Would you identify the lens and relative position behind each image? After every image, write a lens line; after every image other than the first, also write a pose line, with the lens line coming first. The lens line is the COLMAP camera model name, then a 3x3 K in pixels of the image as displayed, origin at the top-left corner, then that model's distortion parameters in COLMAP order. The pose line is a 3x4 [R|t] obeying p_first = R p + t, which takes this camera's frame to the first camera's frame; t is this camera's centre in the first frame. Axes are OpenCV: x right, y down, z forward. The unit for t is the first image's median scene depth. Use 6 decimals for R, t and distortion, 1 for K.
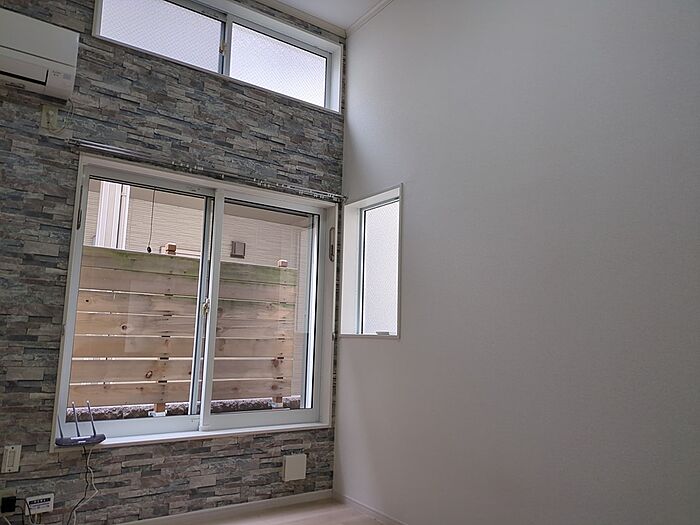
lens RADIAL K [[531.7, 0, 349.5], [0, 531.7, 259.0], [0, 0, 1]] dist [0.035767, -0.025997]
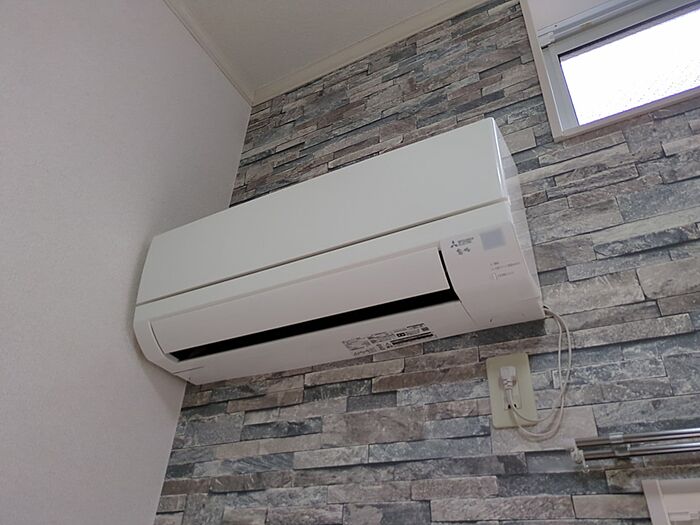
lens RADIAL K [[531.7, 0, 349.5], [0, 531.7, 259.0], [0, 0, 1]] dist [0.035767, -0.025997]
pose [[0.452923, -0.522330, -0.722518, -0.318604], [0.097363, 0.834538, -0.542279, -0.158350], [0.886217, 0.175265, 0.428837, 0.728627]]
